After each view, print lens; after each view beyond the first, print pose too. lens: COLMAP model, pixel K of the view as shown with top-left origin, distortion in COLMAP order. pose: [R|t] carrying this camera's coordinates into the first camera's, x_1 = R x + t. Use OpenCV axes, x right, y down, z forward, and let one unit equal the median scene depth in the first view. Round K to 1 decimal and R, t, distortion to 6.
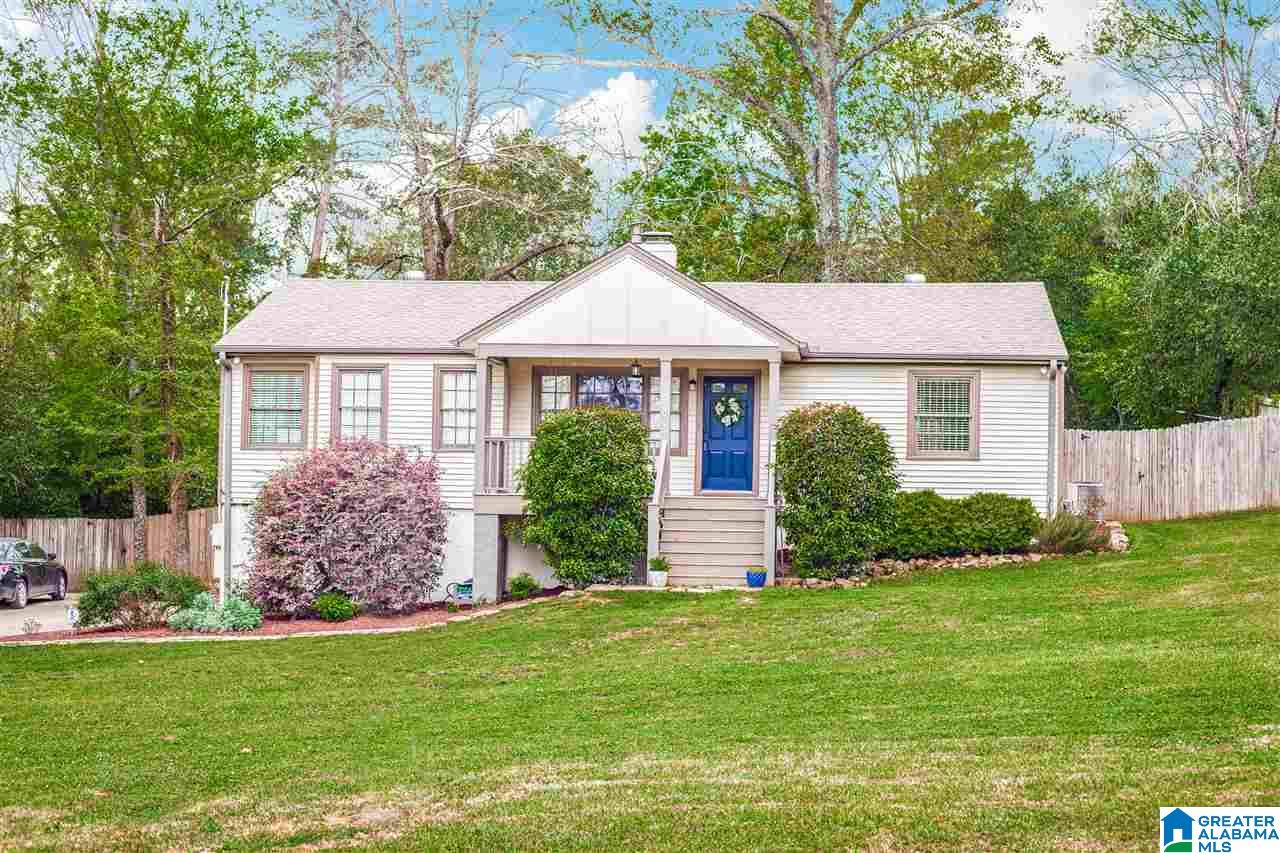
lens RADIAL K [[3230.7, 0, 640.0], [0, 3230.7, 426.5], [0, 0, 1]] dist [-0.308852, -0.561216]
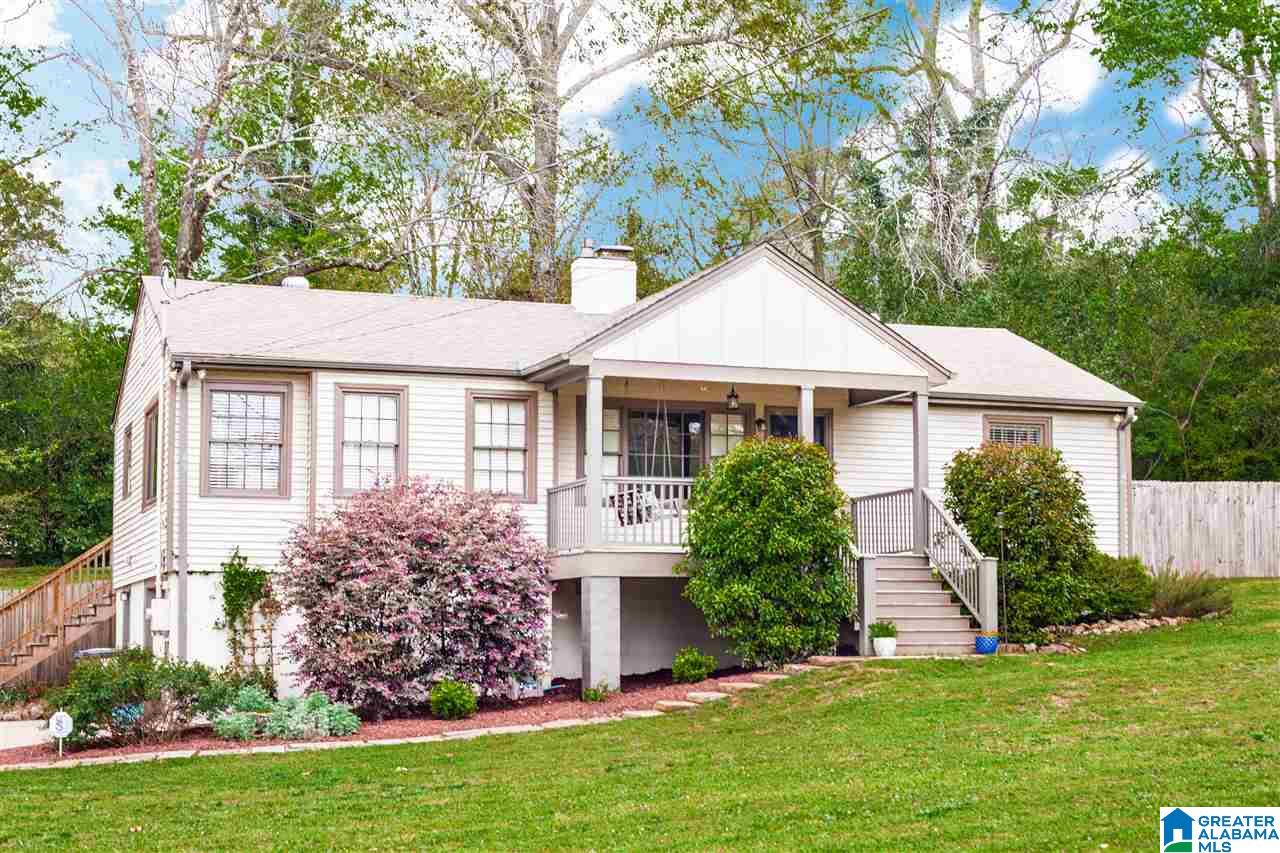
lens RADIAL K [[3230.7, 0, 640.0], [0, 3230.7, 426.5], [0, 0, 1]] dist [-0.308852, -0.561216]
pose [[0.749608, 0.039907, 0.660678, -0.540180], [0.012977, 0.997103, -0.074951, 0.047898], [-0.661755, 0.064758, 0.746918, 0.395704]]
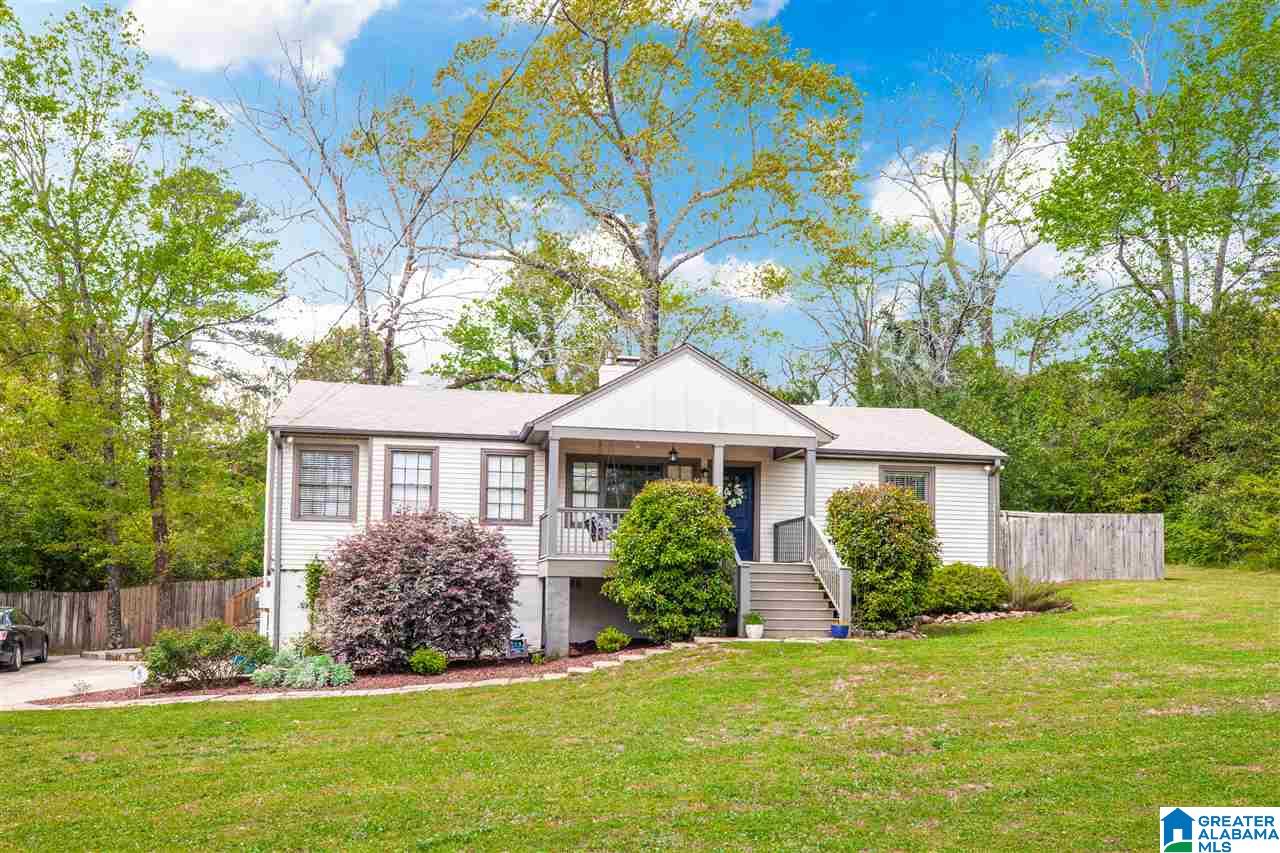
lens RADIAL K [[1315.7, 0, 549.0], [0, 1315.7, 557.7], [0, 0, 1]] dist [0.058348, 0.003684]
pose [[0.920106, 0.018858, 0.391215, -0.223428], [-0.009051, 0.999597, -0.026897, 0.031800], [-0.391564, 0.021207, 0.919906, 0.558643]]
